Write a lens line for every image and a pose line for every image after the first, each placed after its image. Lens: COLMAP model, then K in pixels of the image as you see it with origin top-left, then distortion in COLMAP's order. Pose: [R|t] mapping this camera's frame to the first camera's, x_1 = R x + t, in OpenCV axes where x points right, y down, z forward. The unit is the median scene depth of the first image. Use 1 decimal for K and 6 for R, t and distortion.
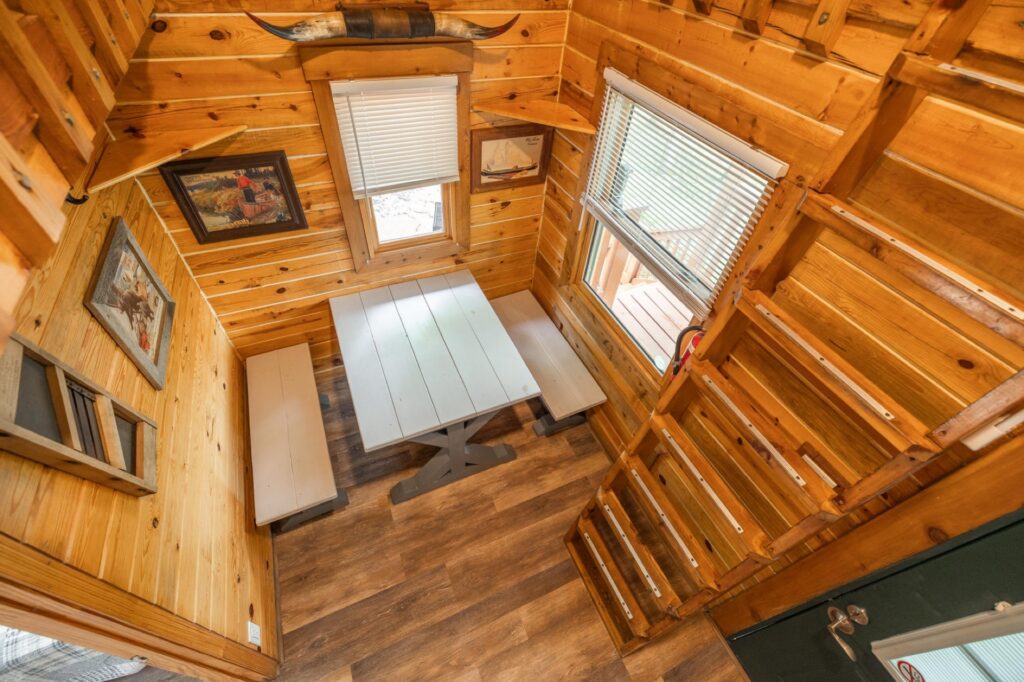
lens RADIAL K [[428.2, 0, 512.6], [0, 428.2, 335.5], [0, 0, 1]] dist [-0.004951, -0.000020]
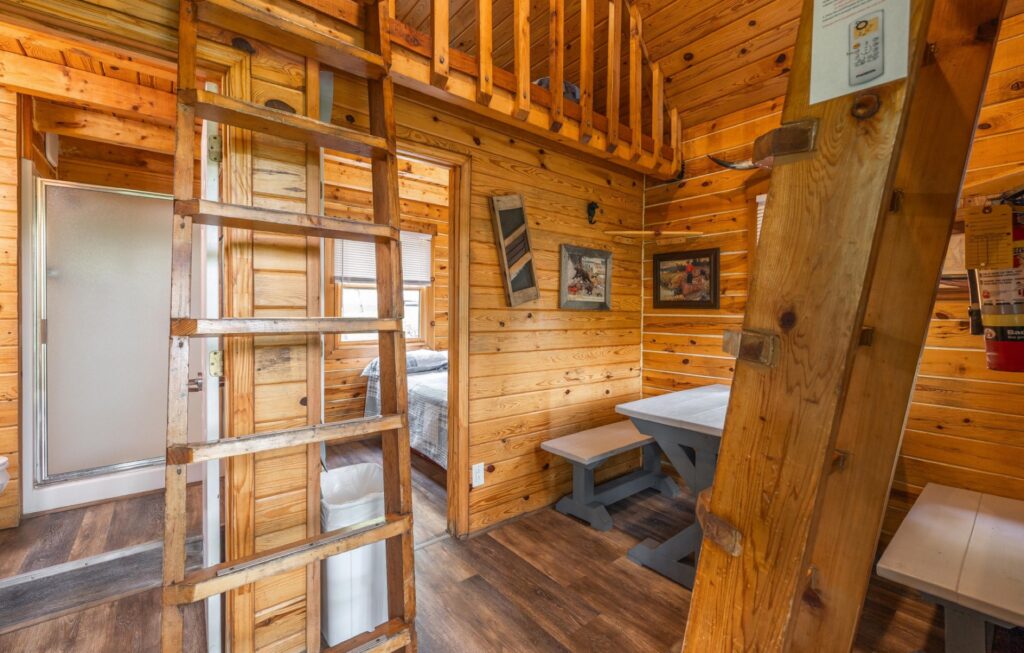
lens RADIAL K [[435.8, 0, 511.1], [0, 435.8, 308.8], [0, 0, 1]] dist [0.002661, 0.000925]
pose [[0.256096, -0.059760, -0.964802, 0.662746], [-0.687793, 0.690055, -0.225309, 0.501796], [0.679231, 0.721285, 0.135618, 0.443312]]
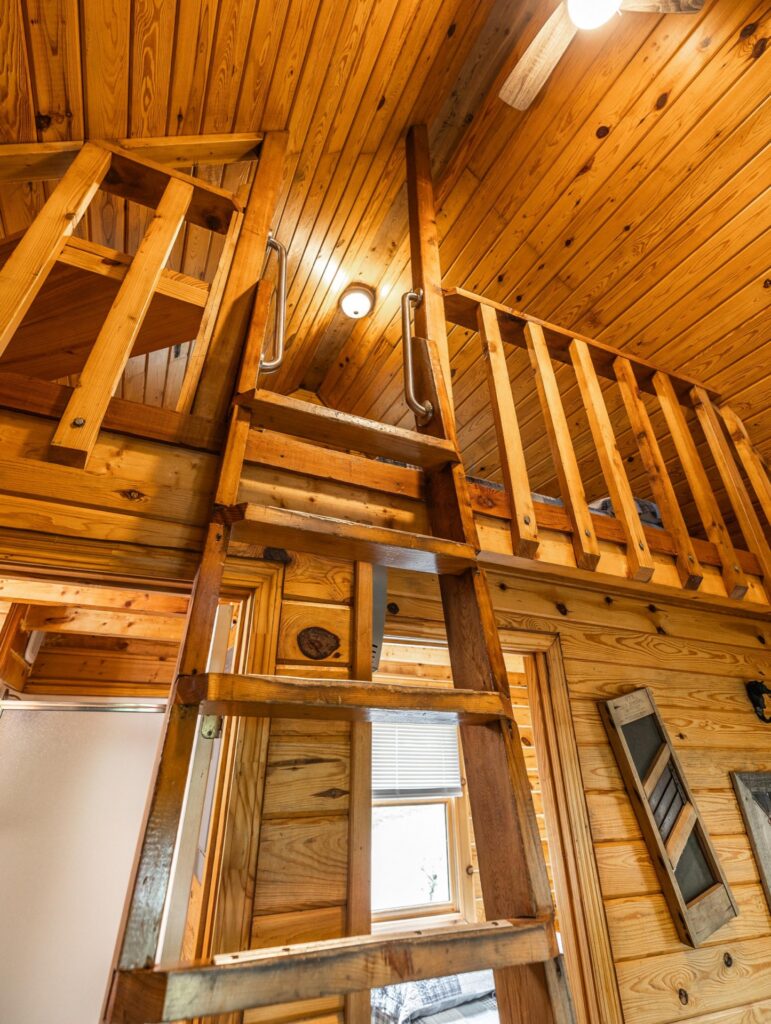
lens RADIAL K [[499.3, 0, 379.3], [0, 499.3, 443.6], [0, 0, 1]] dist [0.000070, 0.001061]
pose [[0.014138, -0.581372, -0.813515, 0.433021], [-0.720381, 0.558309, -0.411511, 0.428365], [0.693434, 0.591859, -0.410916, 0.185374]]
